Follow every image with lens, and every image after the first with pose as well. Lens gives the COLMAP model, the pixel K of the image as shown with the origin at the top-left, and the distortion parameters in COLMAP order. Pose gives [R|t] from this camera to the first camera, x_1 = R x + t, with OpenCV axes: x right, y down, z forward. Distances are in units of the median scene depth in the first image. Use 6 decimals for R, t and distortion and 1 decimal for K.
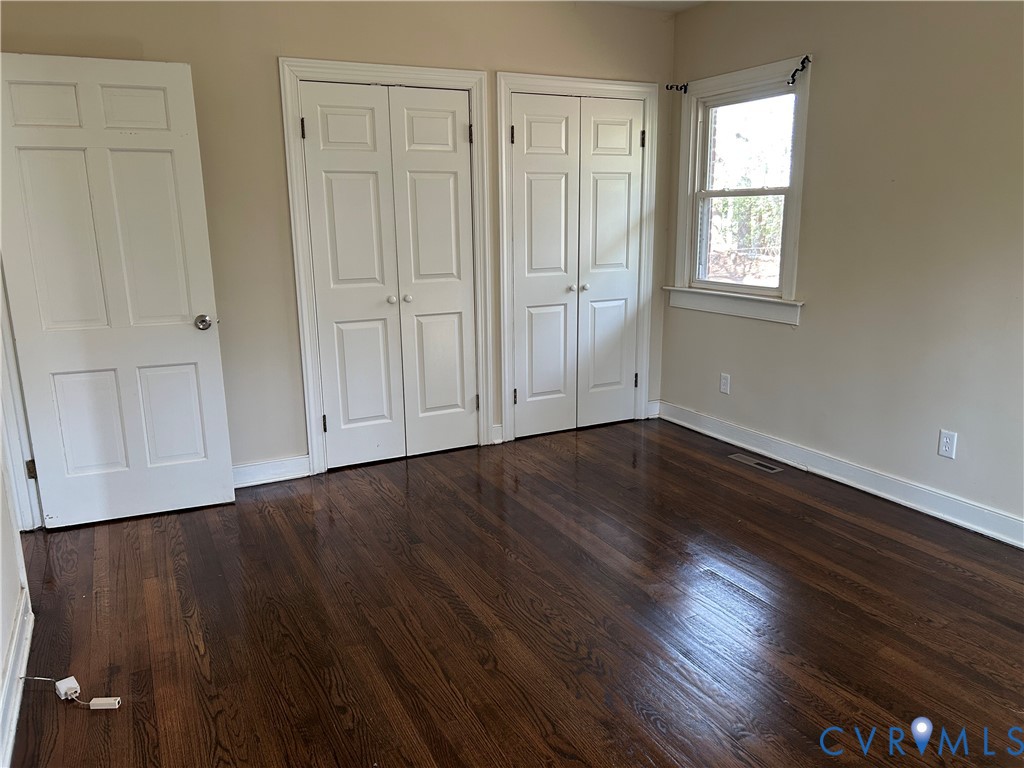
lens RADIAL K [[767.1, 0, 518.2], [0, 767.1, 383.0], [0, 0, 1]] dist [0.051384, -0.059590]
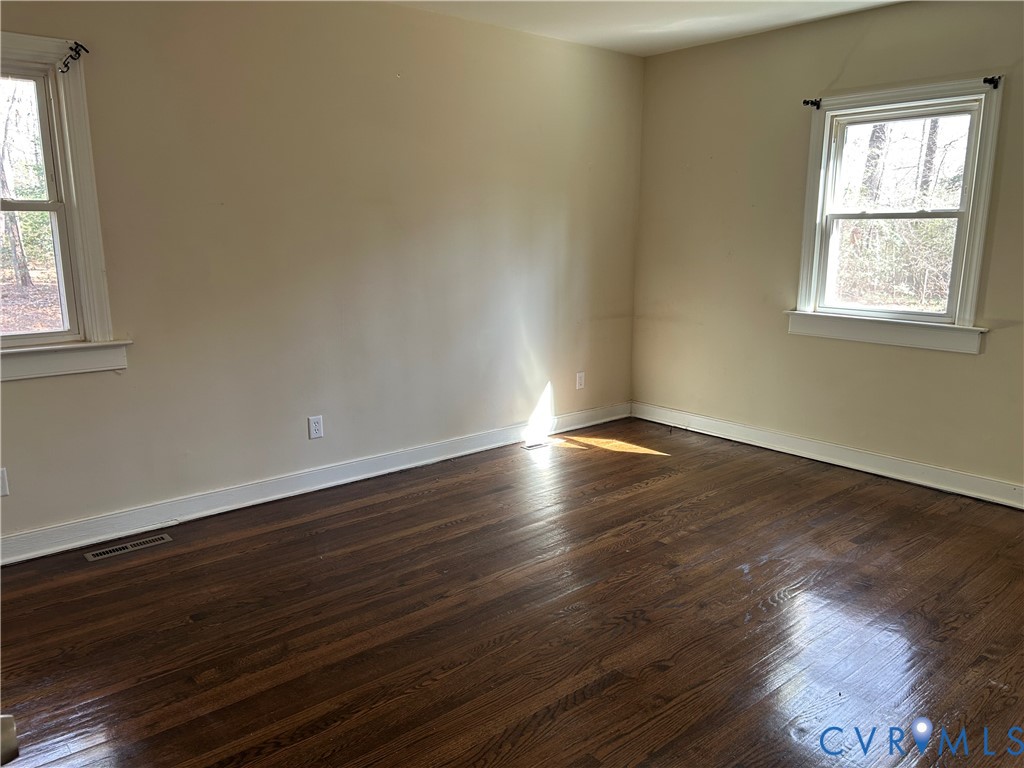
lens RADIAL K [[767.1, 0, 518.0], [0, 767.1, 382.9], [0, 0, 1]] dist [0.051384, -0.059590]
pose [[-0.234519, -0.181581, 0.955002, -0.635878], [0.208541, 0.950131, 0.231866, -0.194652], [-0.949479, 0.253535, -0.184957, 0.887460]]
